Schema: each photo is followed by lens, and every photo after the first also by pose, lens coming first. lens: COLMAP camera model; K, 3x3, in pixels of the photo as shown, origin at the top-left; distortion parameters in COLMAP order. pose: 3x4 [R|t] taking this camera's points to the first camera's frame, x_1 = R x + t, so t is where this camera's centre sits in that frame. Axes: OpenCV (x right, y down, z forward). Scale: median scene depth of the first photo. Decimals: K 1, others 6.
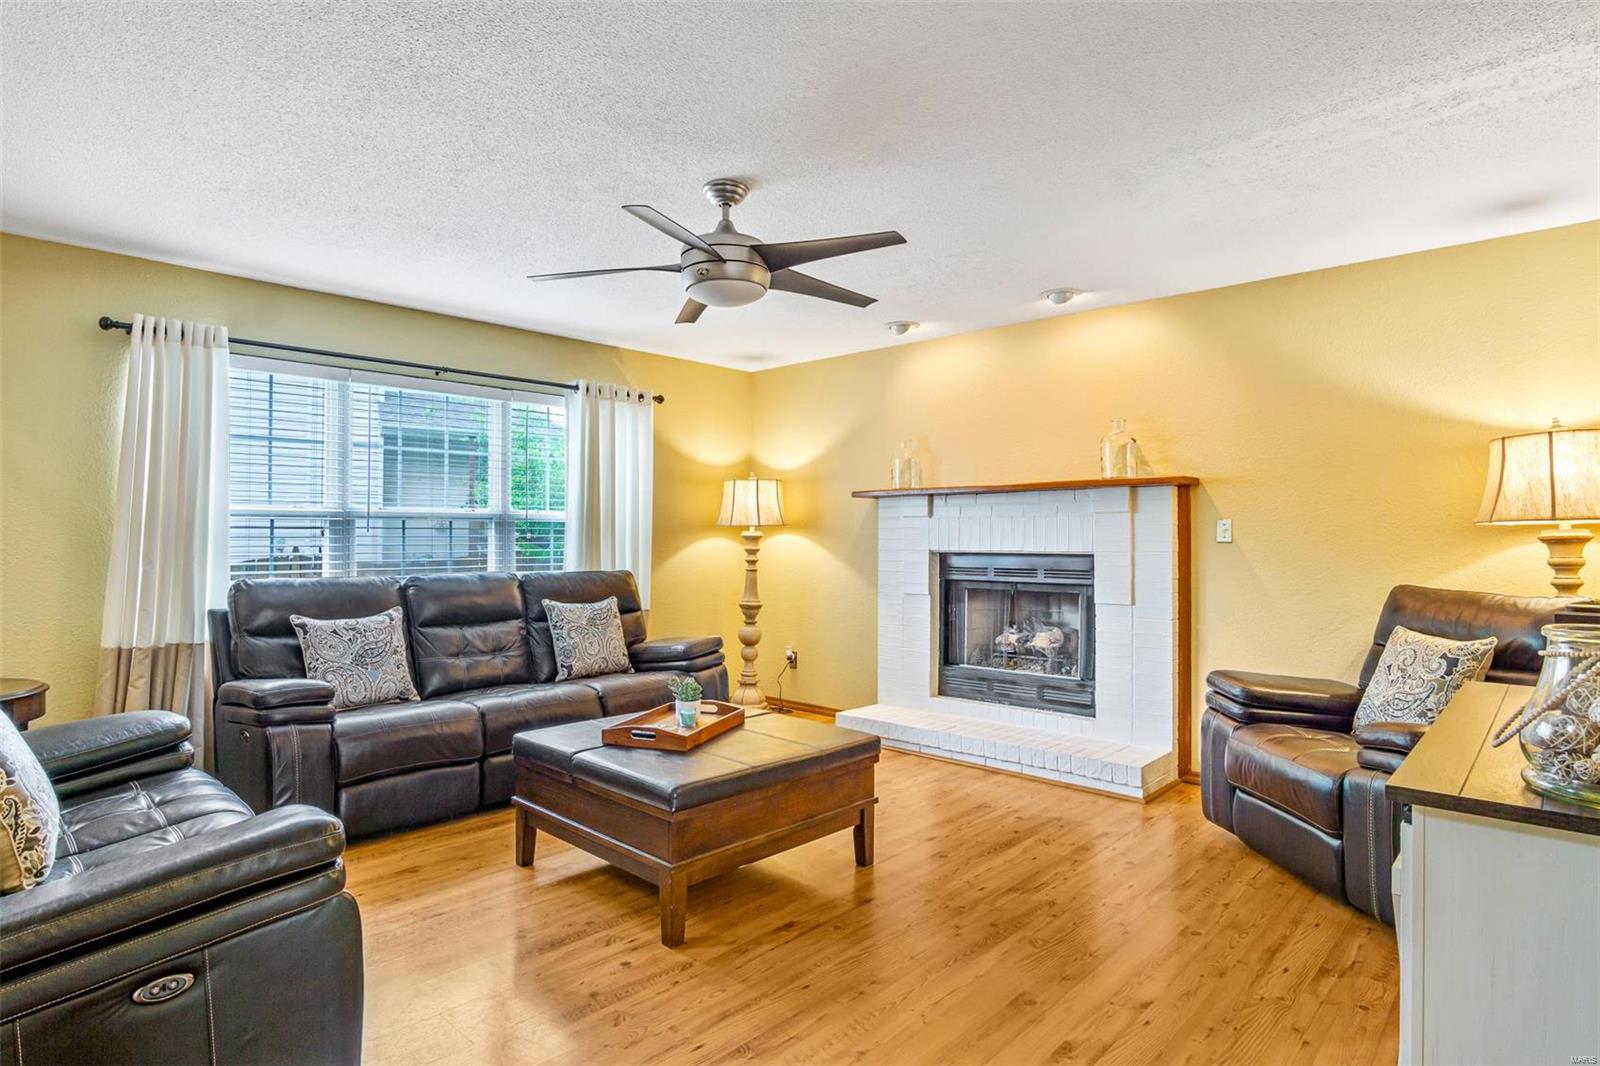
lens RADIAL K [[863.9, 0, 807.4], [0, 863.9, 518.4], [0, 0, 1]] dist [-0.026063, 0.000655]
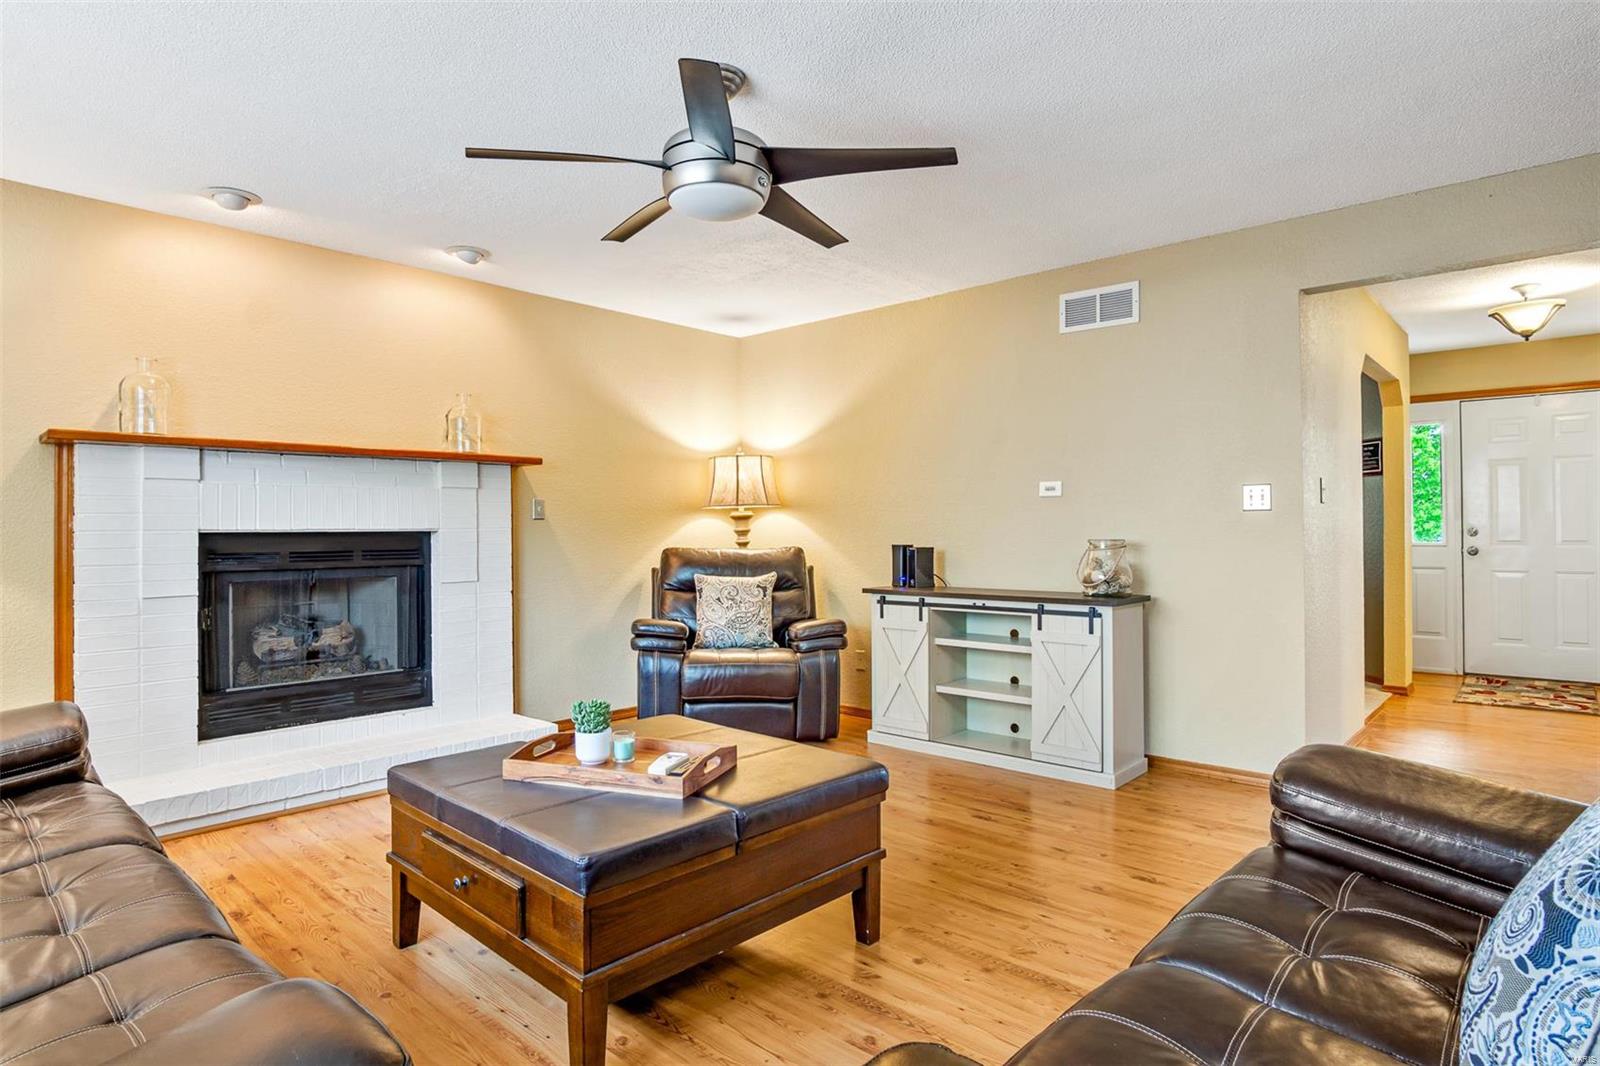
lens RADIAL K [[863.9, 0, 811.7], [0, 863.9, 525.5], [0, 0, 1]] dist [-0.026063, 0.000655]
pose [[-0.016532, -0.012135, 0.999790, -0.724940], [-0.028846, 0.999516, 0.011655, 0.014235], [-0.999447, -0.028648, -0.016874, 0.712718]]
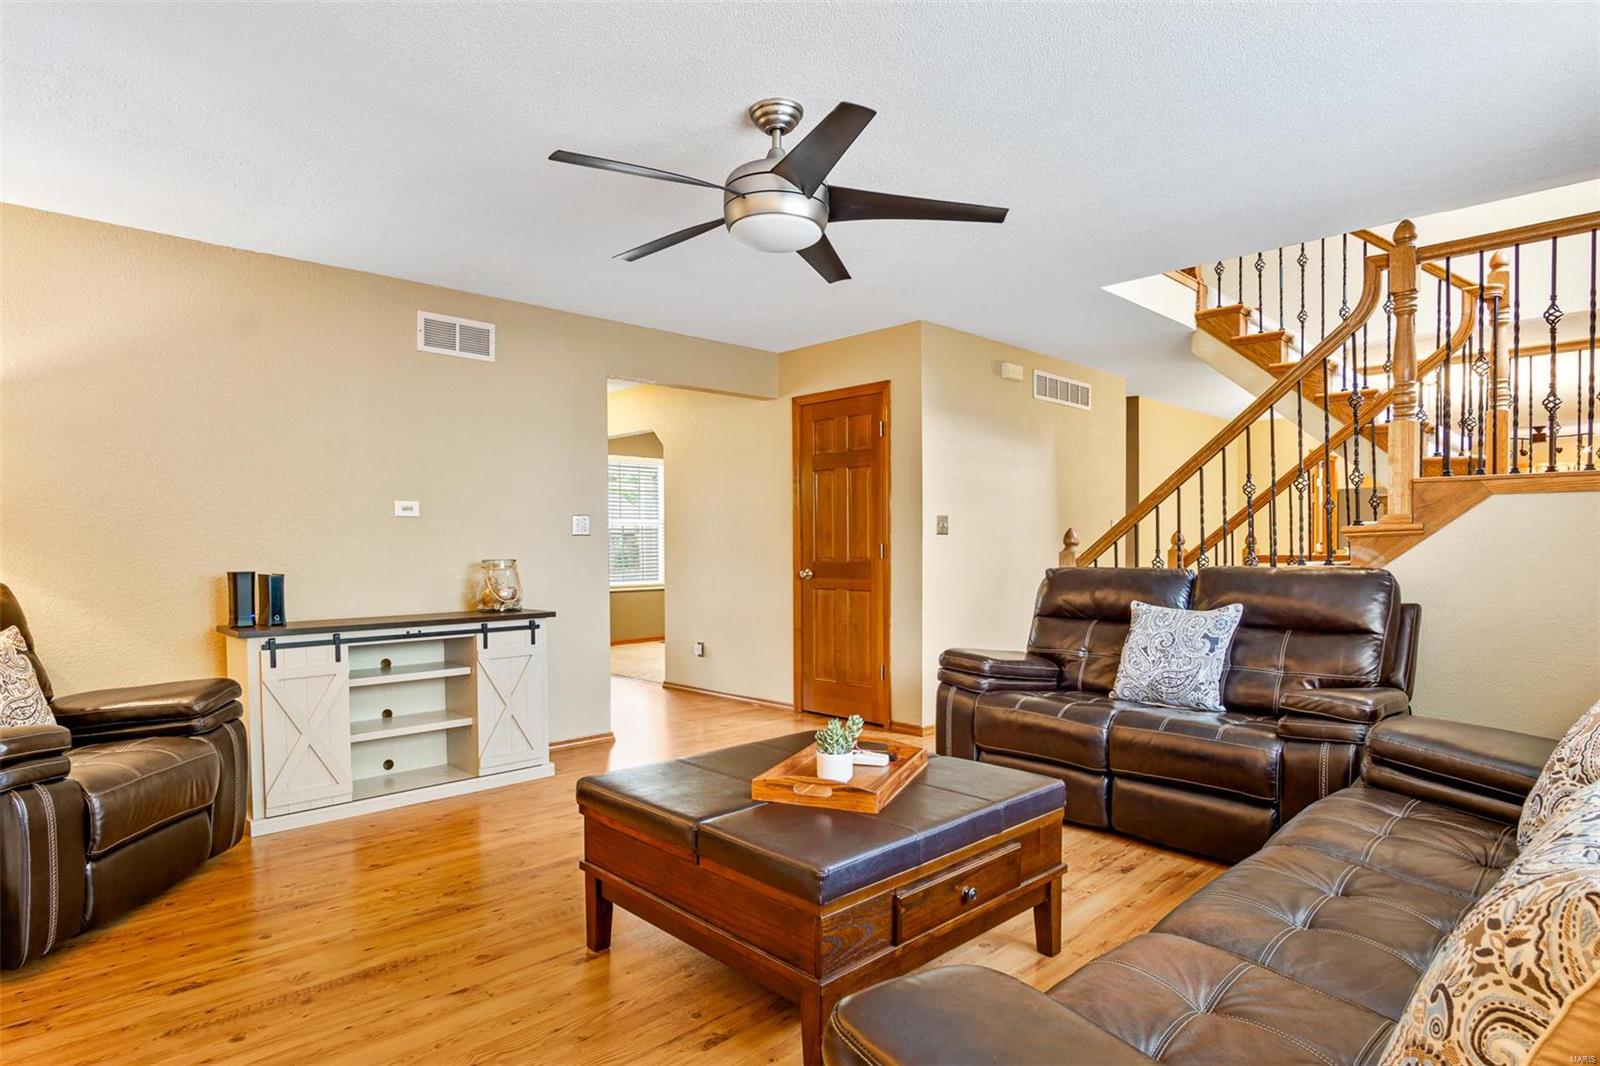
lens RADIAL K [[863.9, 0, 767.6], [0, 863.9, 567.5], [0, 0, 1]] dist [-0.026063, 0.000655]
pose [[-0.997265, -0.013014, 0.072750, -0.118159], [-0.013396, 0.999899, -0.004770, 0.044671], [-0.072680, -0.005731, -0.997339, 1.451978]]
